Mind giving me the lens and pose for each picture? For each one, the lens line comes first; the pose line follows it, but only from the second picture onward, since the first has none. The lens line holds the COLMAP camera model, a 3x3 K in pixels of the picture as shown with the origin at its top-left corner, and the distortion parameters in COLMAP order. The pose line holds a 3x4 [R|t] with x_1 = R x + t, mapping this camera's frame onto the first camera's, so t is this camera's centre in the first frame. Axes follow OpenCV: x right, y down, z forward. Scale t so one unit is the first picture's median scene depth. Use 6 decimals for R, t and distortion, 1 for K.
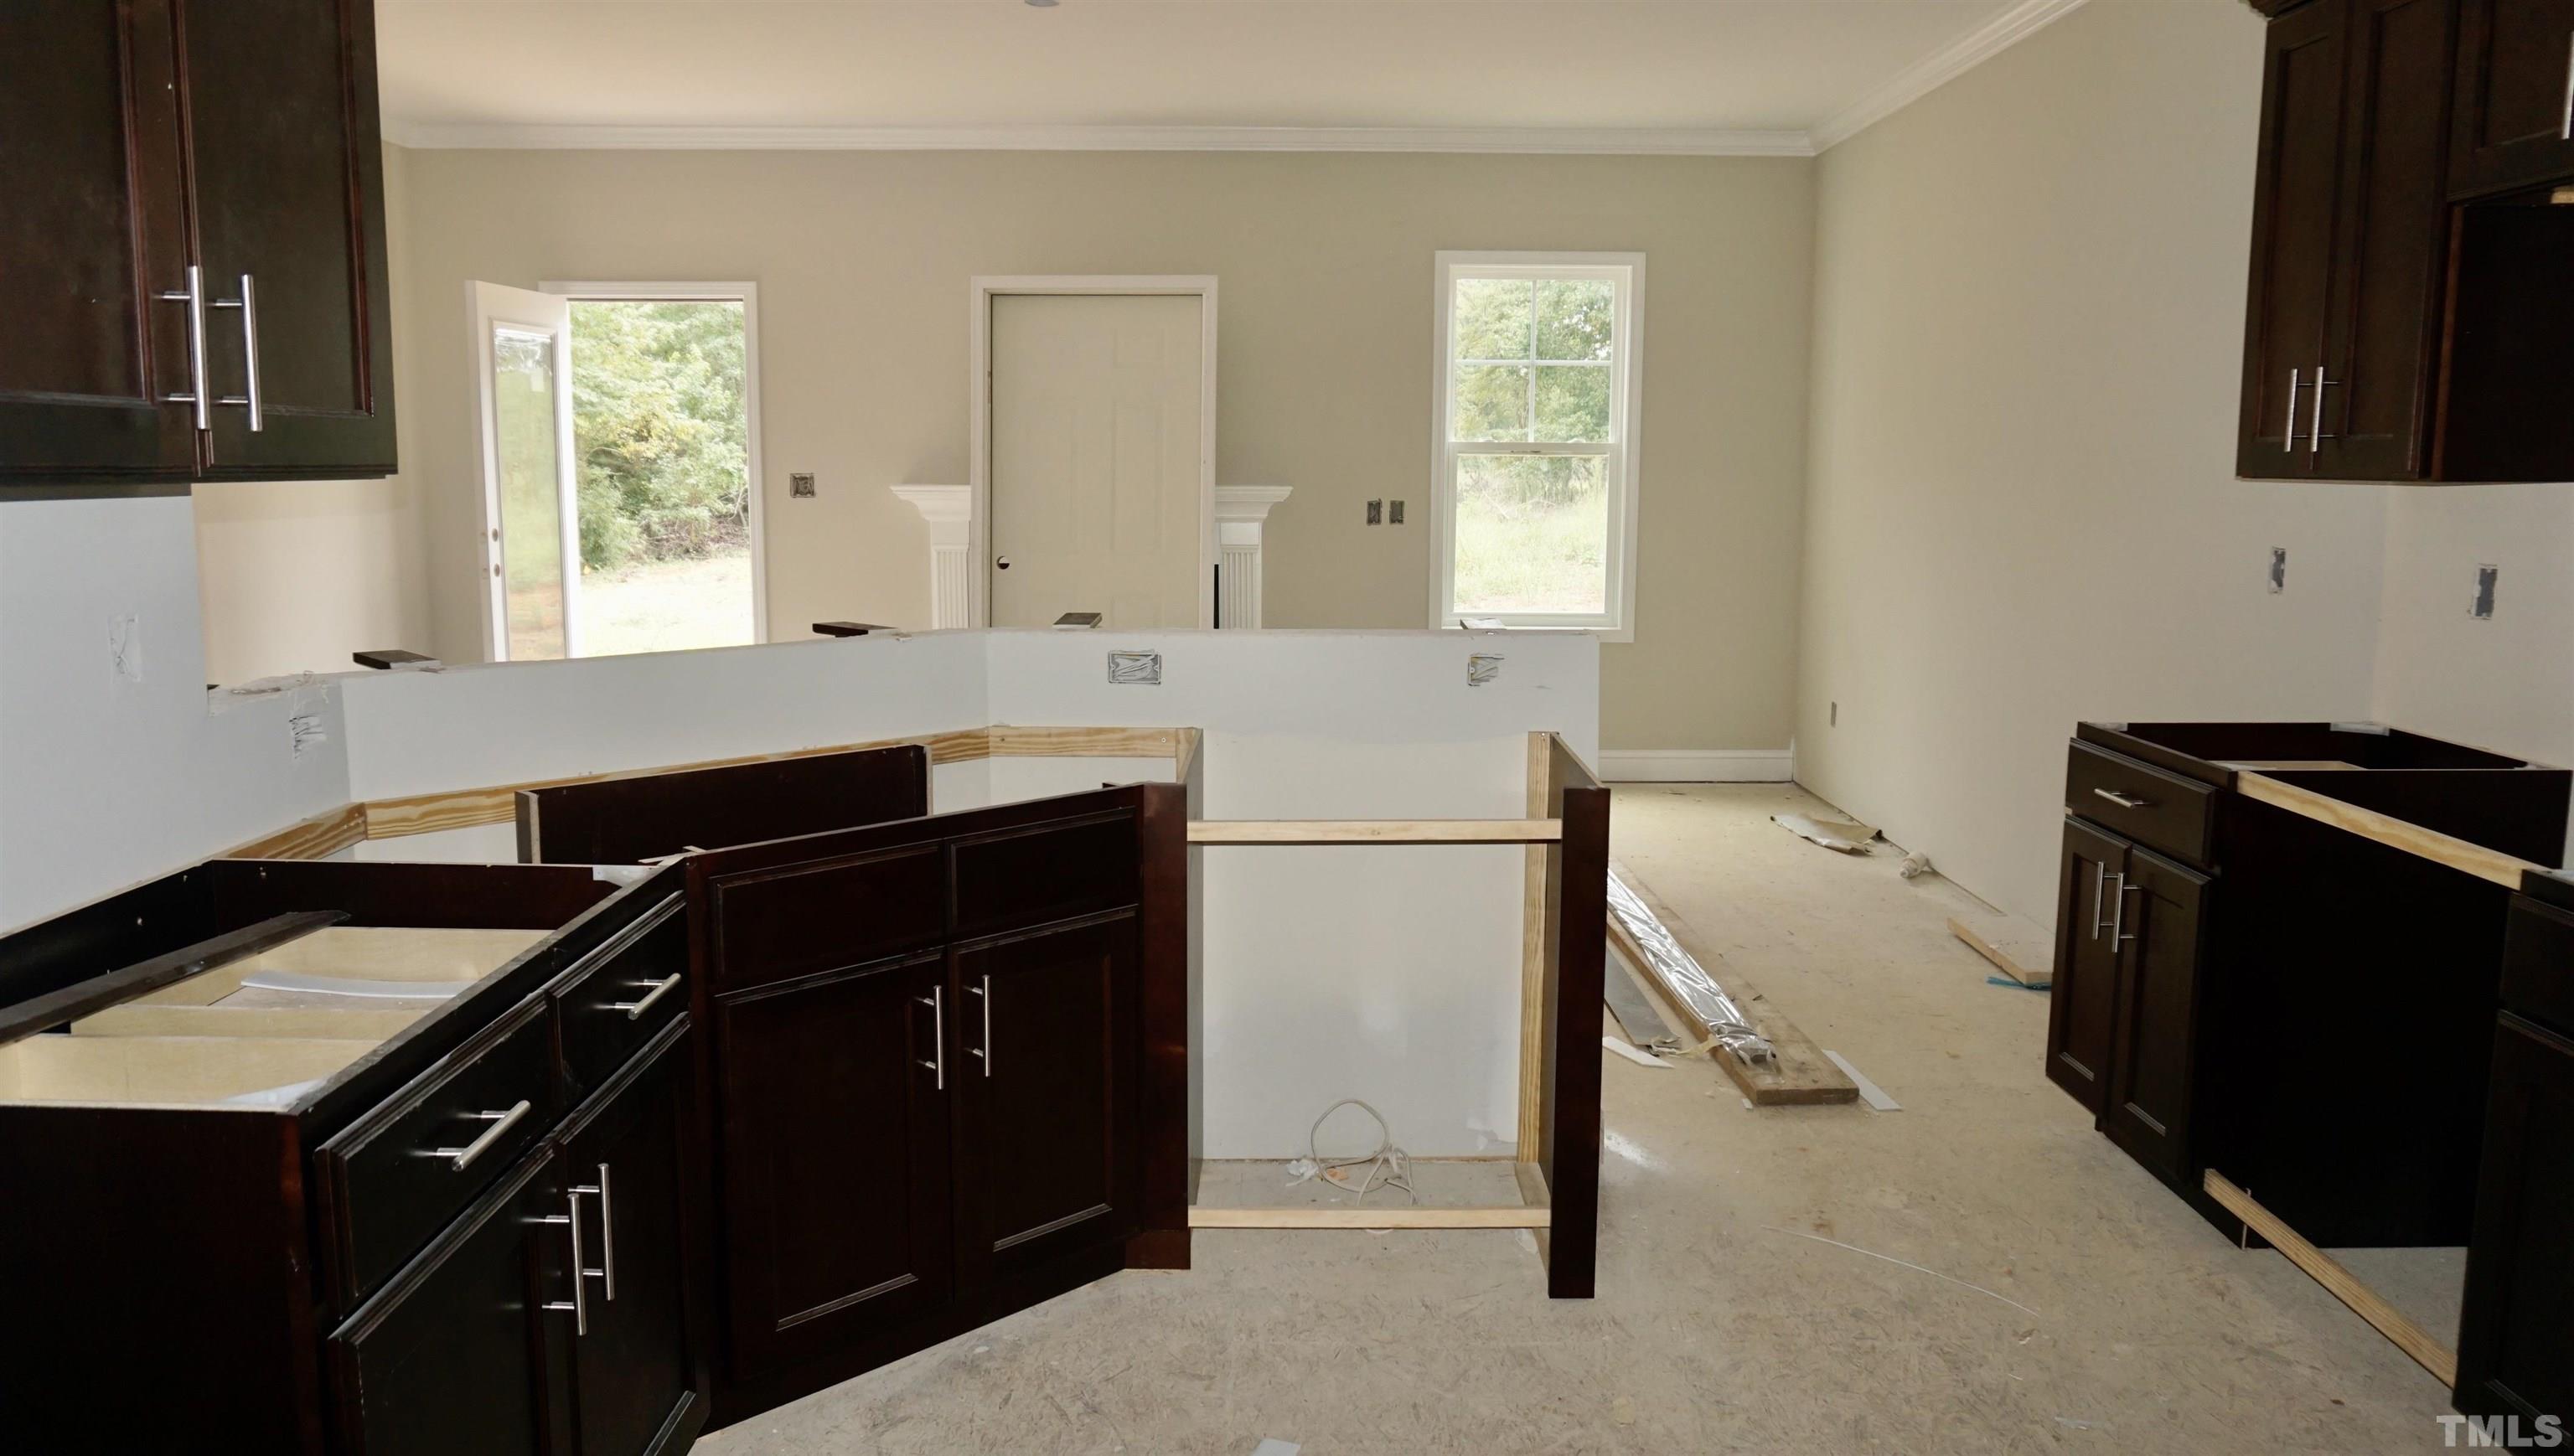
lens RADIAL K [[1861.8, 0, 1284.5], [0, 1861.8, 738.3], [0, 0, 1]] dist [-0.006579, 0.001099]
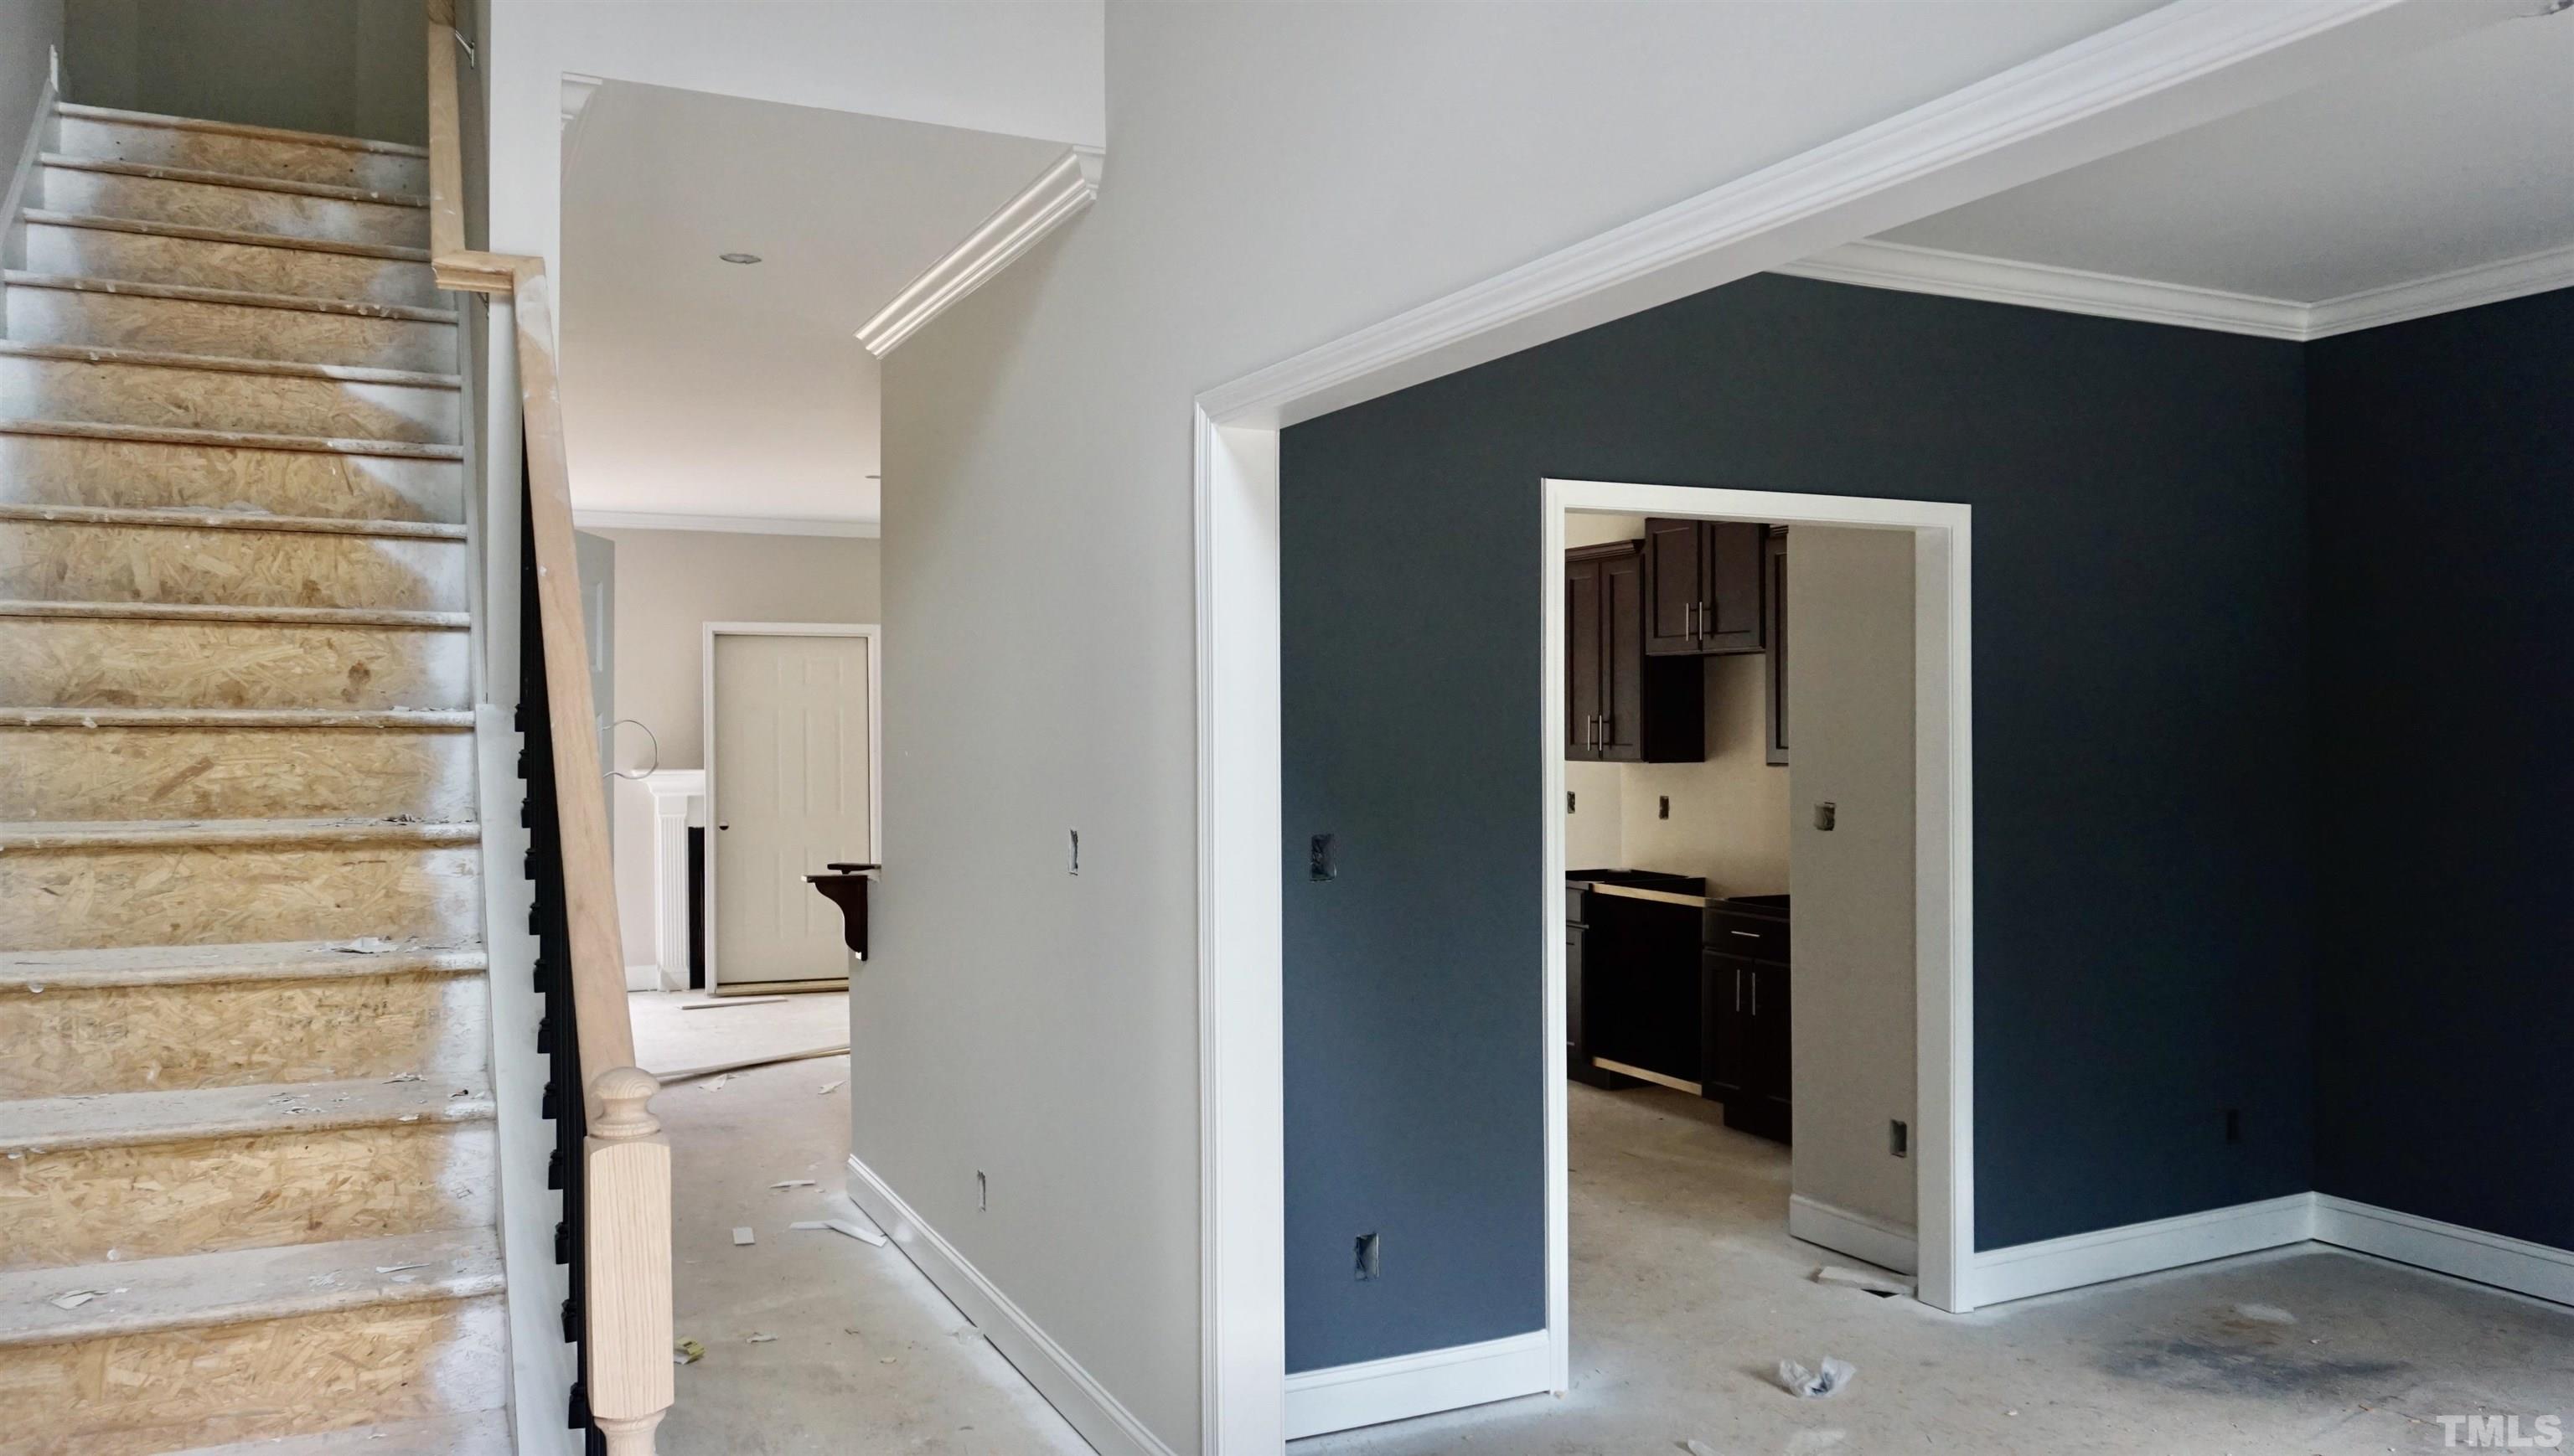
lens RADIAL K [[1861.8, 0, 1284.5], [0, 1861.8, 738.3], [0, 0, 1]] dist [-0.006579, 0.001099]
pose [[0.906422, -0.008501, 0.422287, -0.712852], [0.068868, 0.989392, -0.127905, 0.093823], [-0.416720, 0.145018, 0.897393, -0.846503]]
